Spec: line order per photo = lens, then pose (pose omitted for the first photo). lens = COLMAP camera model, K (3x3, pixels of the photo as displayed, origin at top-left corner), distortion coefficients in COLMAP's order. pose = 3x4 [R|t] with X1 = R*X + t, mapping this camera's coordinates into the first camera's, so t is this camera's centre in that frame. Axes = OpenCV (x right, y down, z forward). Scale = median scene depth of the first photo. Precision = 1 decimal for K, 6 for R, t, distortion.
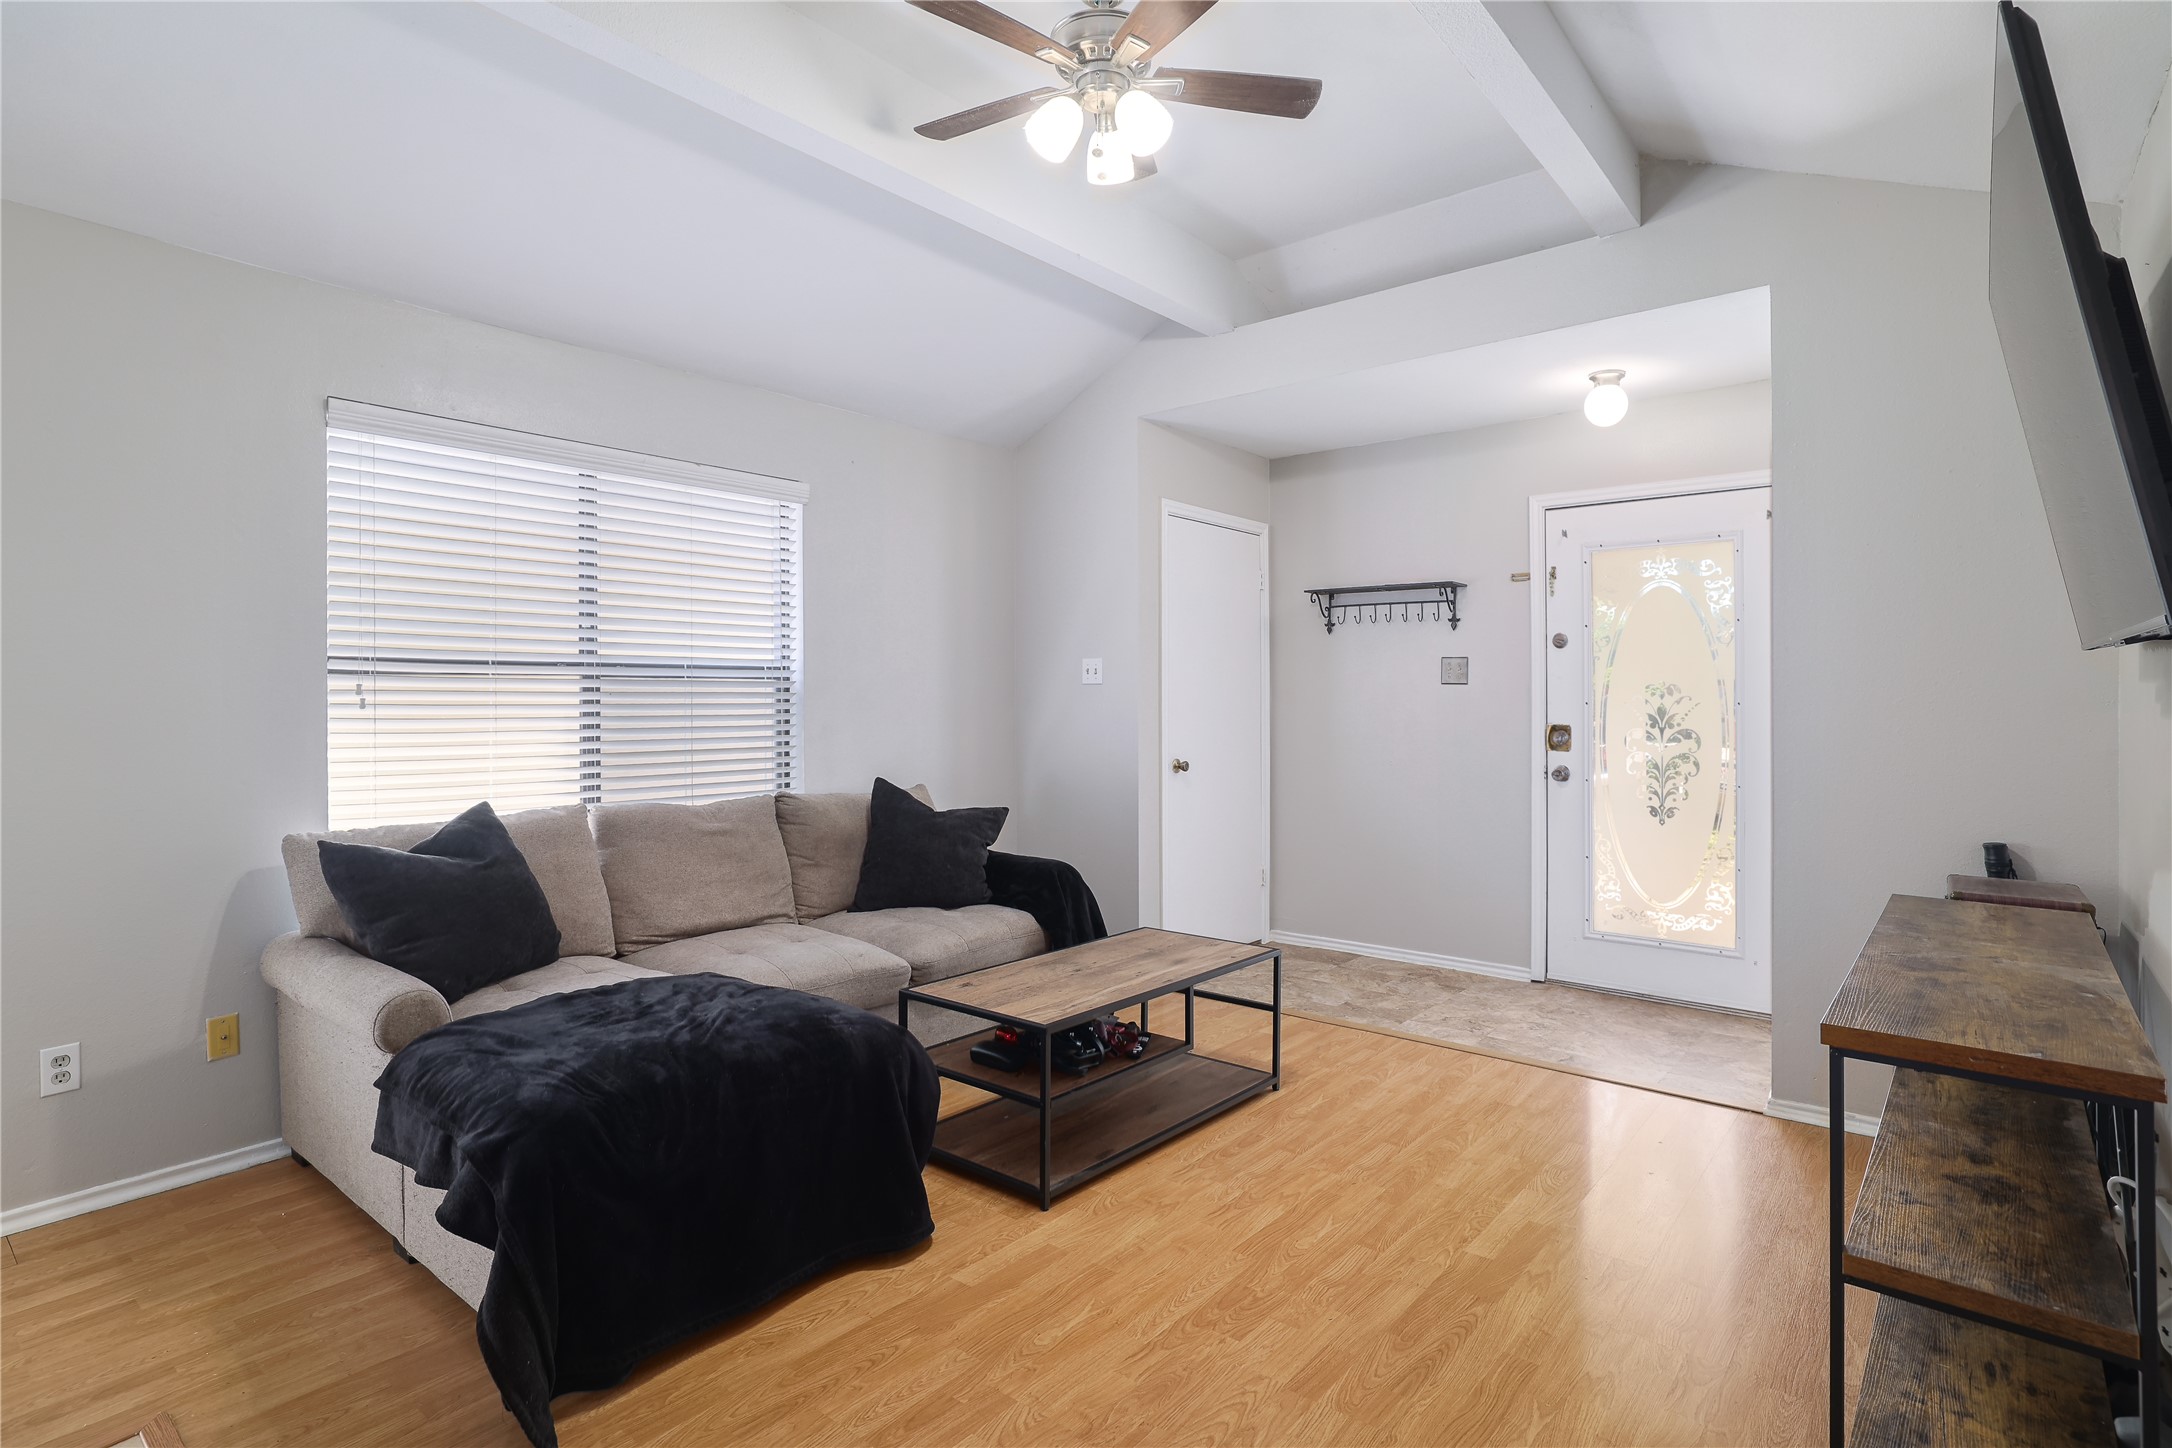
lens RADIAL K [[1086.0, 0, 1083.7], [0, 1086.0, 701.5], [0, 0, 1]] dist [-0.072101, -0.000855]
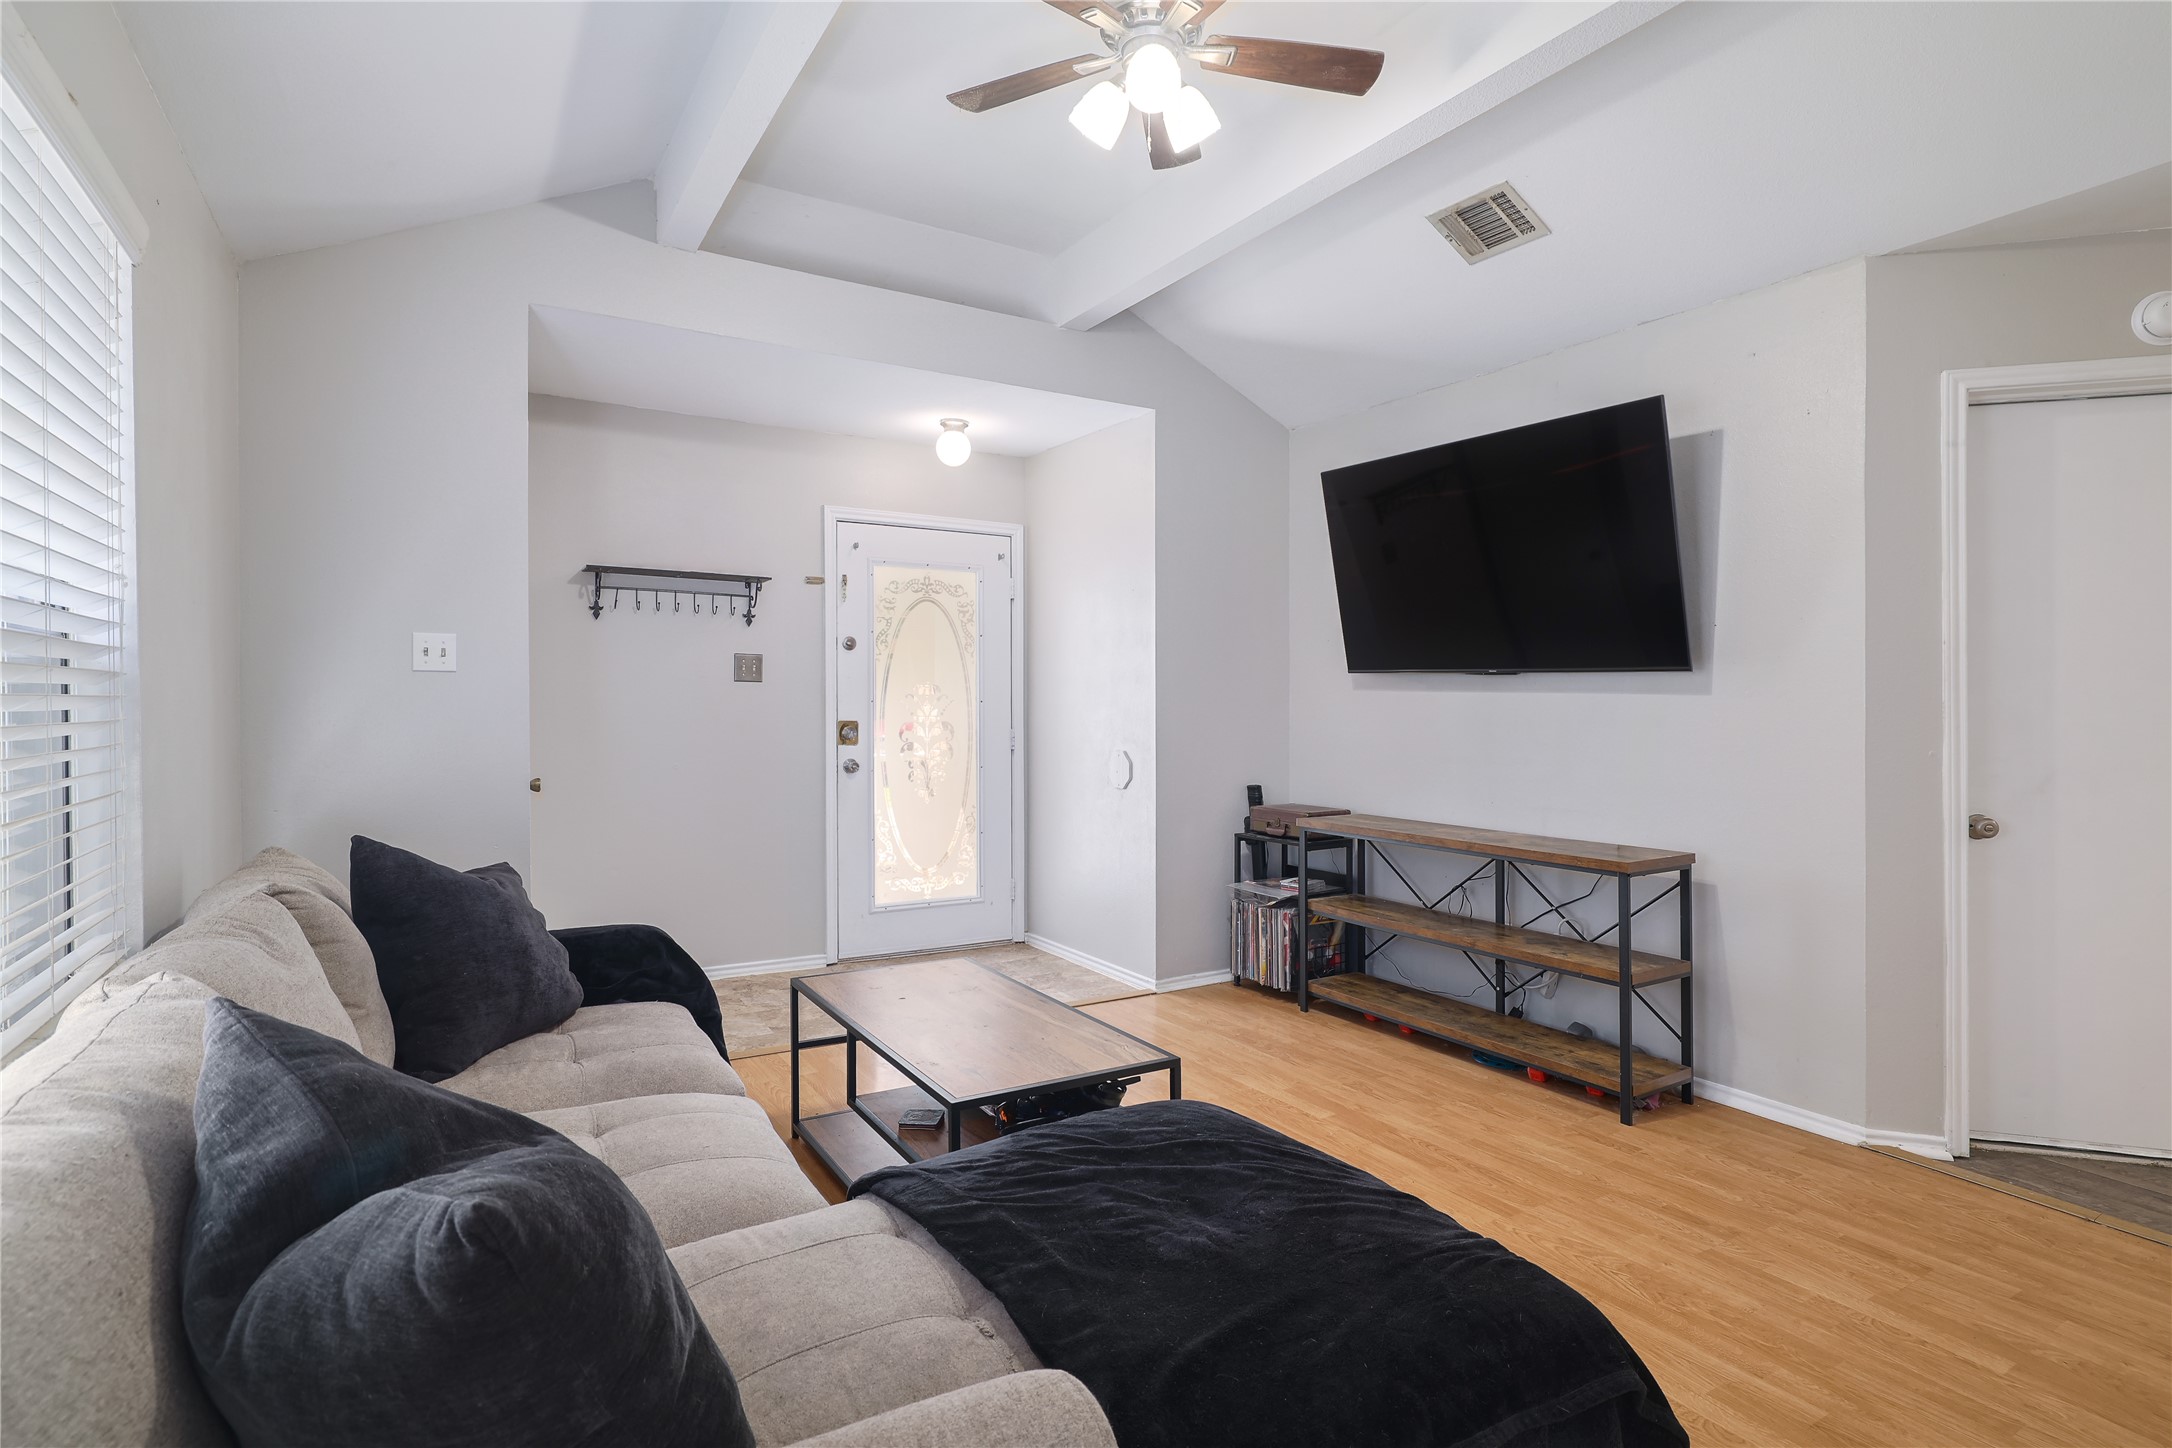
lens RADIAL K [[1057.4, 0, 1081.4], [0, 1057.4, 691.8], [0, 0, 1]] dist [-0.025653, 0.000051]
pose [[0.322890, 0.010137, 0.946382, -0.485500], [-0.001259, 0.999946, -0.010282, 0.002800], [-0.946436, 0.002129, 0.322886, 0.427074]]
